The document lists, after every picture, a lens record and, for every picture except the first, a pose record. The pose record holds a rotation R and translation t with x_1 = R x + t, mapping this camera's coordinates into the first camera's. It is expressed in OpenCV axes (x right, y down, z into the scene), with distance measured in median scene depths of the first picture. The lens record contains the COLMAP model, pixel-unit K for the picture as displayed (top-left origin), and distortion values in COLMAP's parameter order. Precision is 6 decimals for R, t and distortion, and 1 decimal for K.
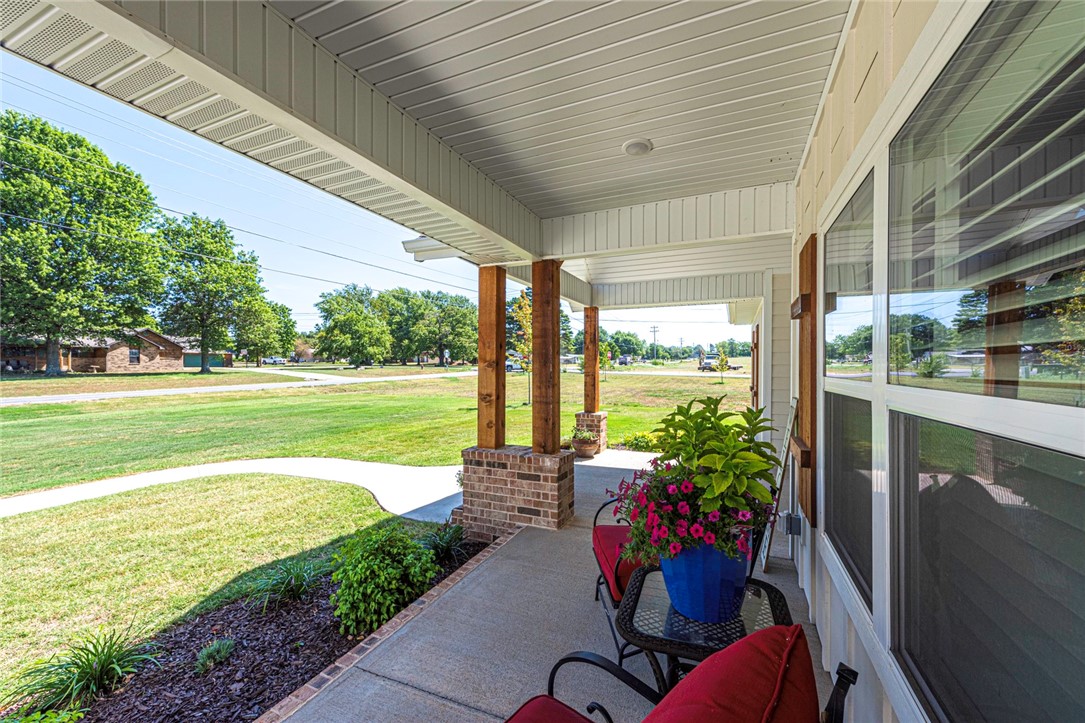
lens RADIAL K [[423.4, 0, 545.4], [0, 423.4, 366.6], [0, 0, 1]] dist [0.009776, -0.000508]
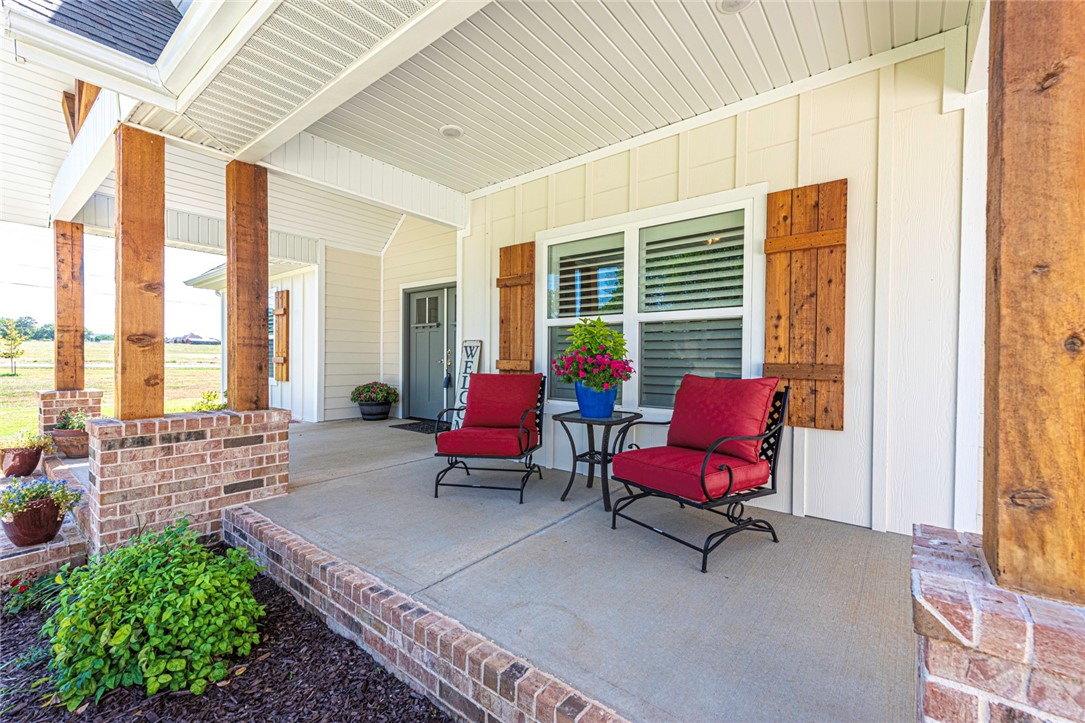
lens RADIAL K [[436.8, 0, 566.9], [0, 436.8, 363.8], [0, 0, 1]] dist [0.003042, -0.001779]
pose [[0.225585, -0.013020, 0.974136, -0.679092], [-0.005960, 0.999874, 0.014744, 0.104638], [-0.974205, -0.009132, 0.225479, 0.253102]]
